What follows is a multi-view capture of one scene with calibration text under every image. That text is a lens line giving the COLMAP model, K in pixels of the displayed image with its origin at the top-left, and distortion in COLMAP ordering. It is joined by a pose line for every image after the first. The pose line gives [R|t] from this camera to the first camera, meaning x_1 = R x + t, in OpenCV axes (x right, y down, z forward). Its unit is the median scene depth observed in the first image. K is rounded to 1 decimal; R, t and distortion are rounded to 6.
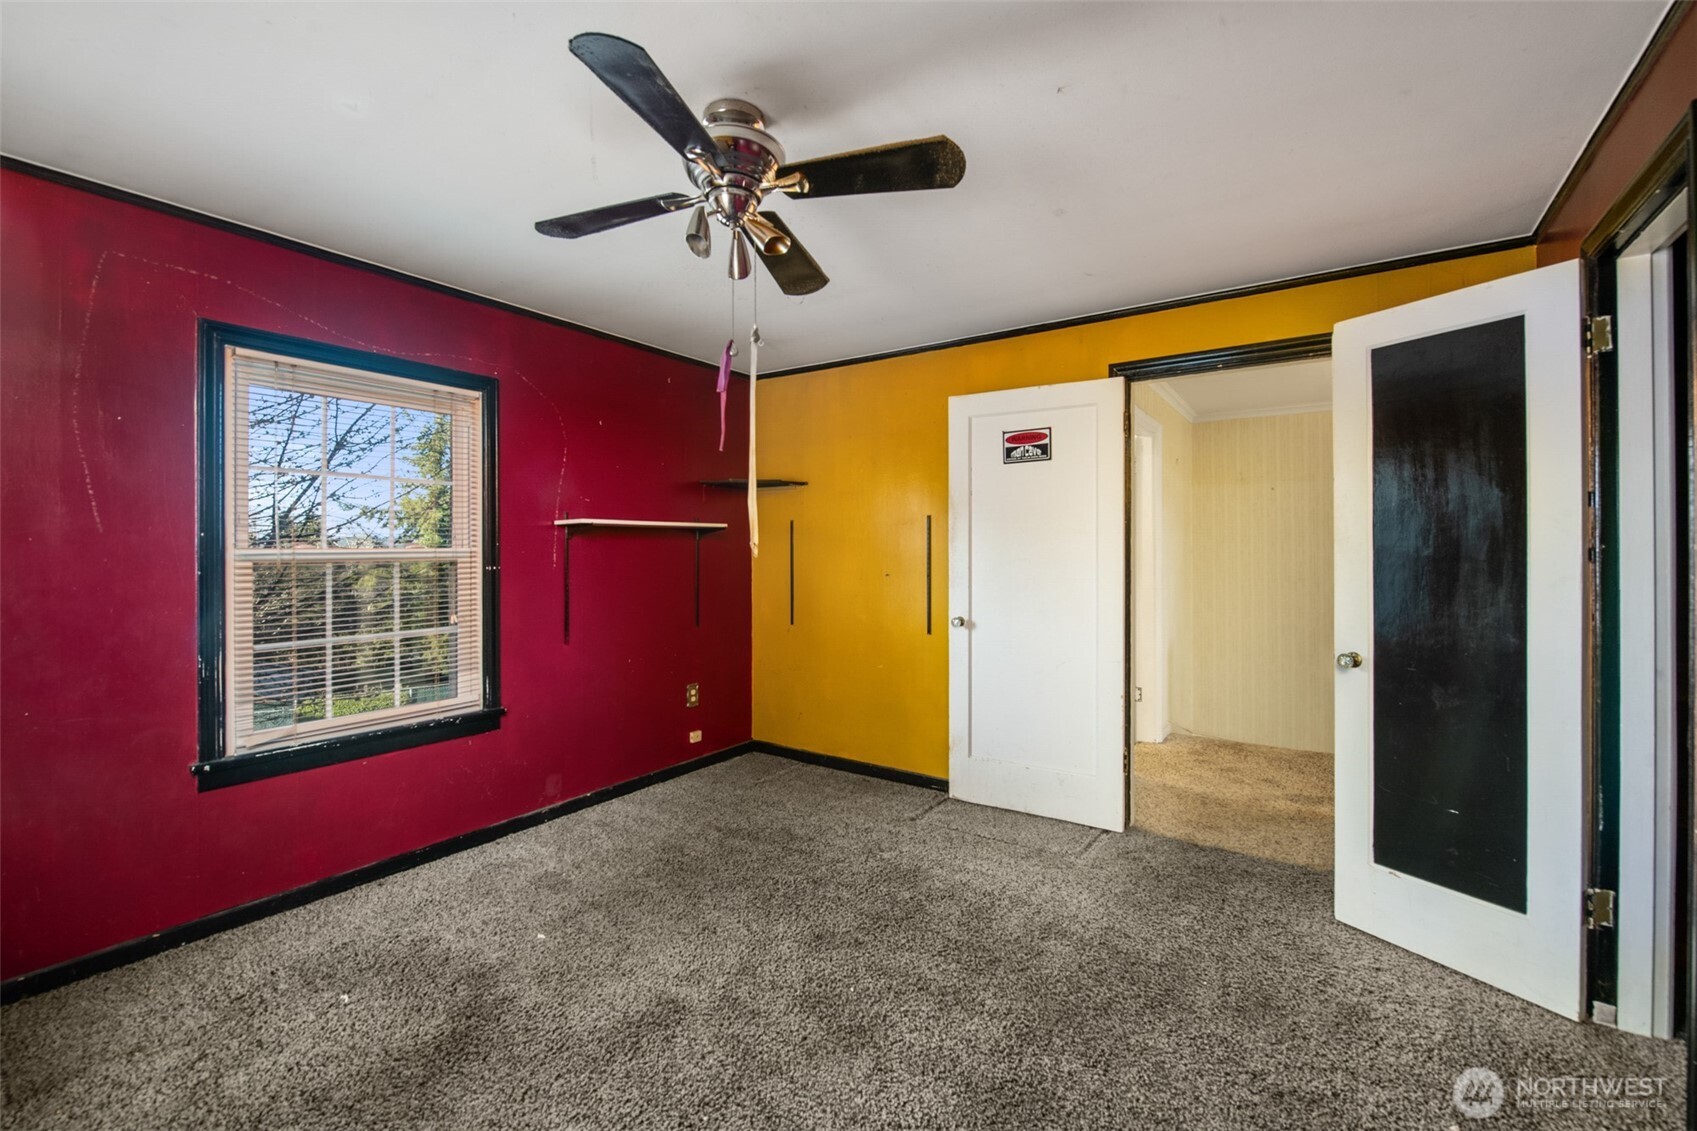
lens RADIAL K [[727.5, 0, 850.8], [0, 727.5, 554.7], [0, 0, 1]] dist [-0.014674, -0.000505]
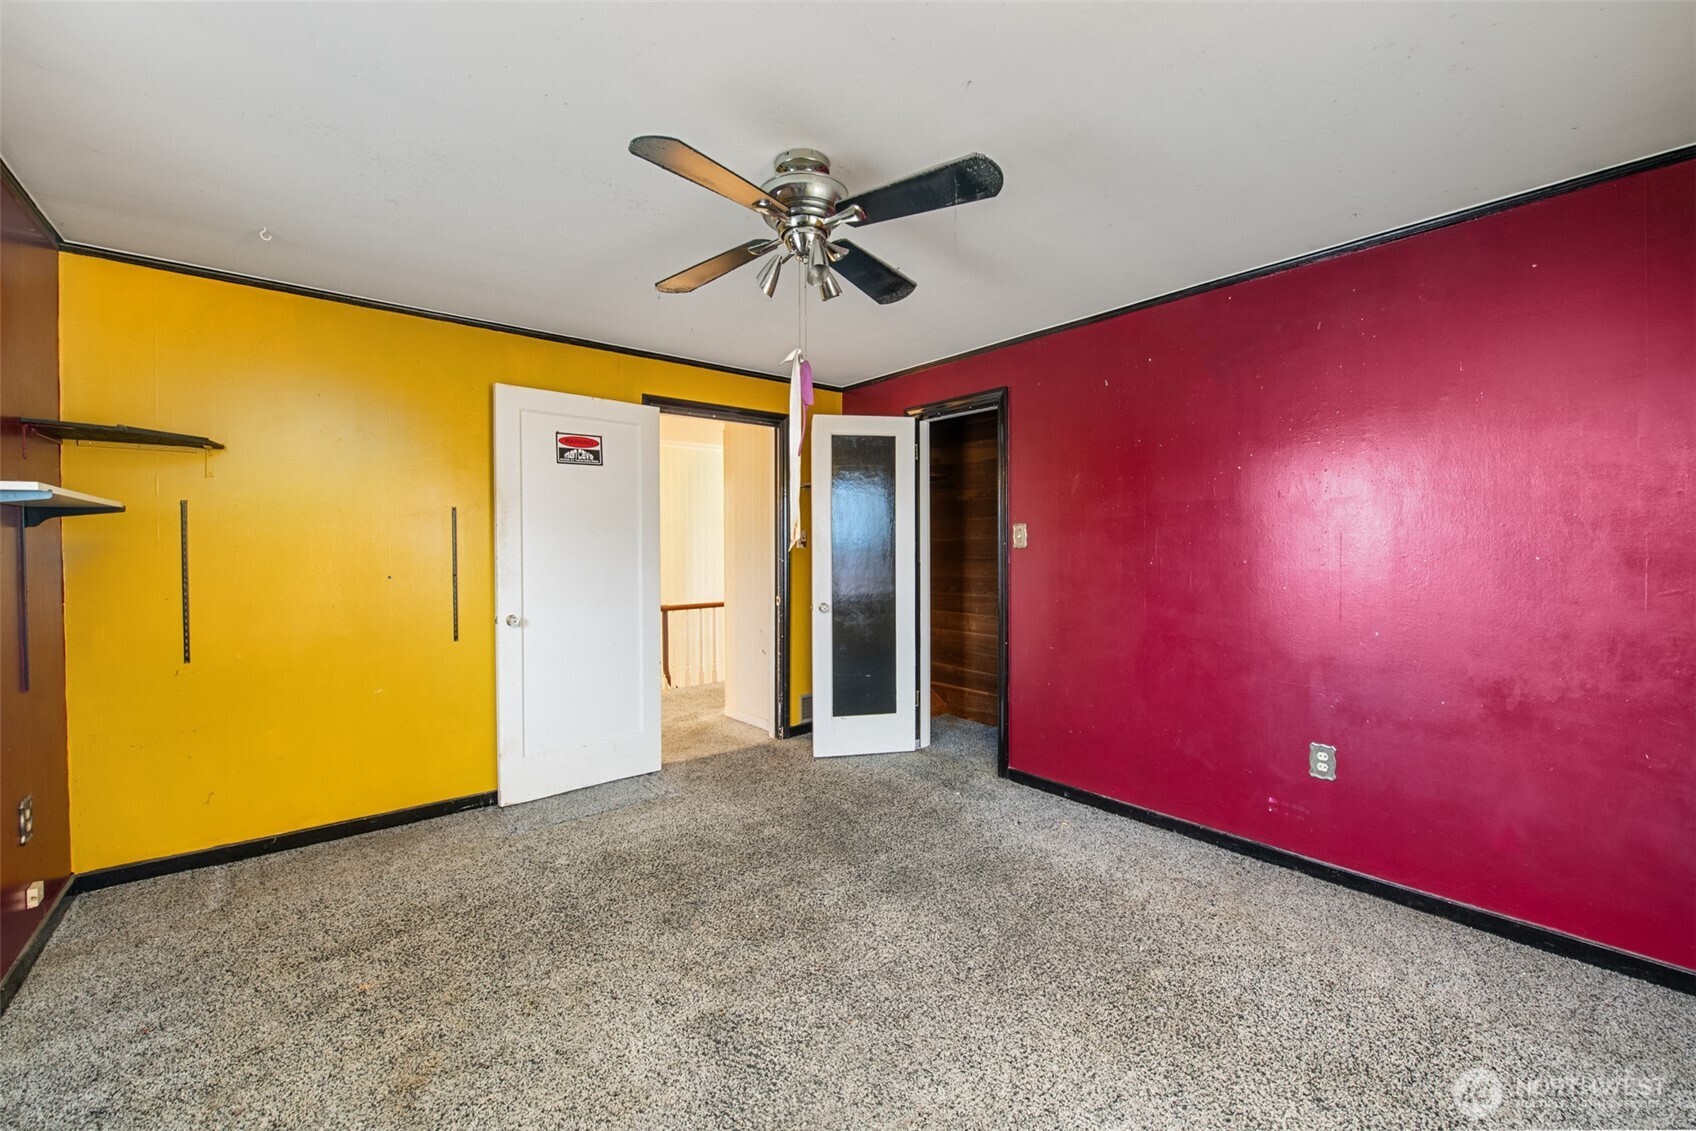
lens RADIAL K [[684.3, 0, 848.6], [0, 684.3, 560.0], [0, 0, 1]] dist [-0.019964, -0.000511]
pose [[0.253902, -0.018458, 0.967054, -0.651193], [0.008589, 0.999821, 0.016828, 0.000920], [-0.967192, 0.004033, 0.254015, 0.363433]]
